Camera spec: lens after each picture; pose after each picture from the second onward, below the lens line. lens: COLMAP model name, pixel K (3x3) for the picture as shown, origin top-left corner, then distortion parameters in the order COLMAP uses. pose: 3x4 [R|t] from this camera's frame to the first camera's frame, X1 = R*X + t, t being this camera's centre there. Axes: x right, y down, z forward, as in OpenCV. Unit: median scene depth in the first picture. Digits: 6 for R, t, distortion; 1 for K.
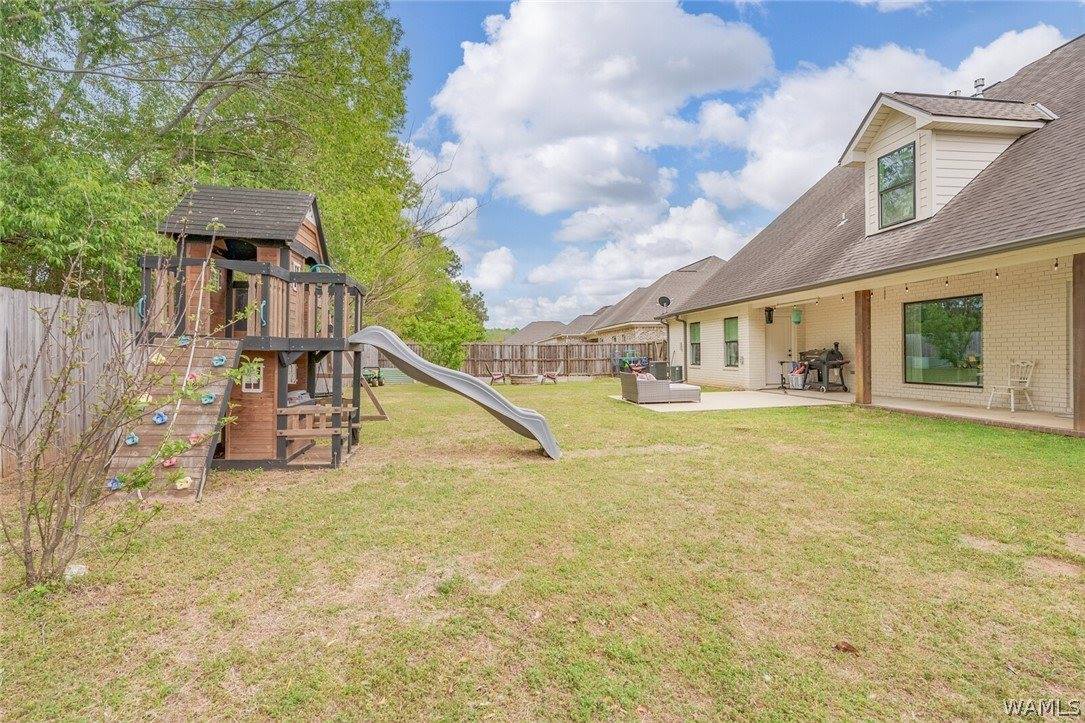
lens RADIAL K [[515.5, 0, 542.5], [0, 515.5, 361.5], [0, 0, 1]] dist [0.066664, -0.000157]
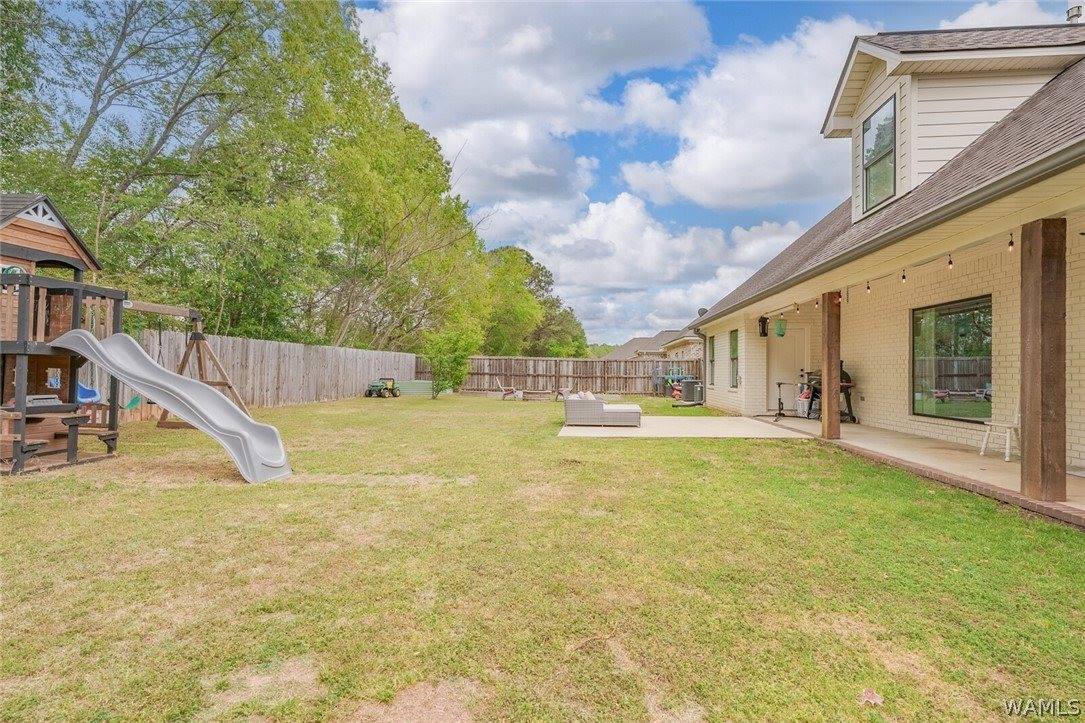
lens RADIAL K [[515.5, 0, 542.5], [0, 515.5, 361.5], [0, 0, 1]] dist [0.066664, -0.000157]
pose [[0.966270, 0.016433, -0.257006, 0.332418], [-0.024827, 0.999258, -0.029452, 0.000182], [0.256332, 0.034839, 0.965961, 0.124900]]
